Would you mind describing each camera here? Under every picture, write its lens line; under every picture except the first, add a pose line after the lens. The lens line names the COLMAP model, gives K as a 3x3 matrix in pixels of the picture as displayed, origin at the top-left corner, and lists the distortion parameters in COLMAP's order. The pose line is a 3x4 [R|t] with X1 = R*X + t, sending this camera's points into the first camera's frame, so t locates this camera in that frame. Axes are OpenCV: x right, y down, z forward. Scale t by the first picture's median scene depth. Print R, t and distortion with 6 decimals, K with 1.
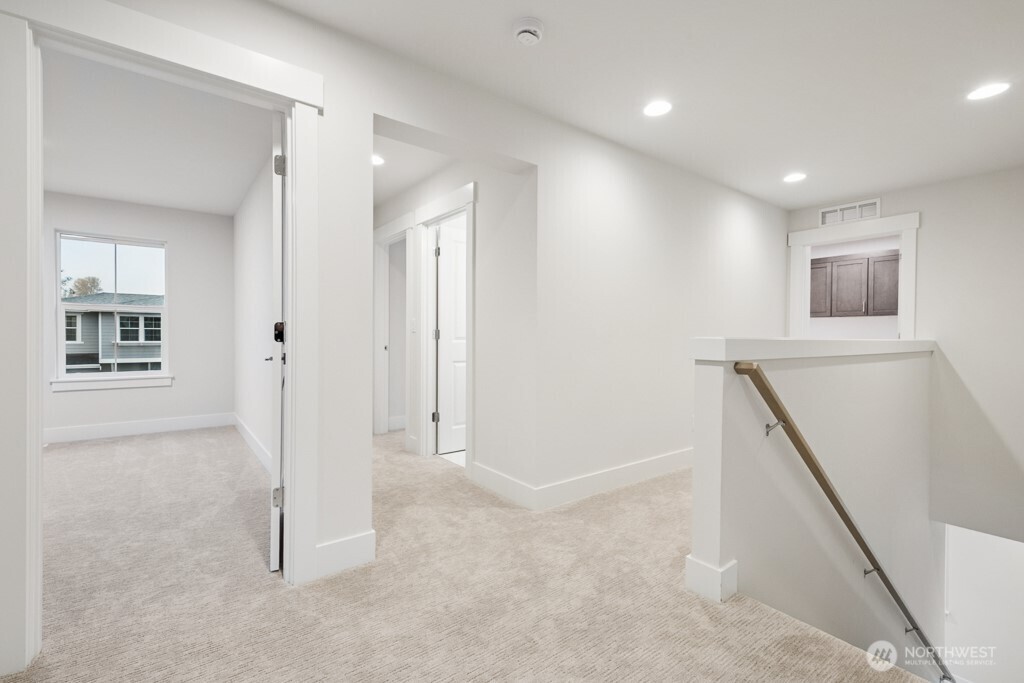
lens RADIAL K [[457.5, 0, 513.0], [0, 457.5, 342.5], [0, 0, 1]] dist [0.018187, -0.006030]
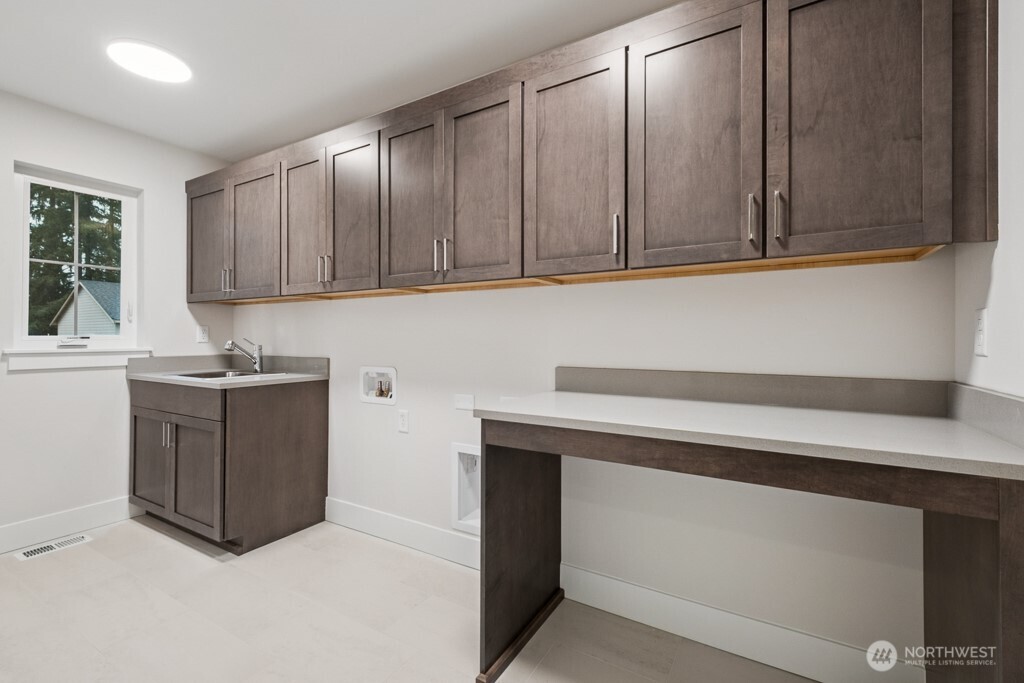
lens RADIAL K [[457.5, 0, 513.0], [0, 457.5, 345.6], [0, 0, 1]] dist [0.018187, -0.006030]
pose [[0.929305, 0.001171, 0.369311, 0.593725], [0.005377, 0.999846, -0.016702, -0.010719], [-0.369274, 0.017507, 0.929156, 0.759438]]
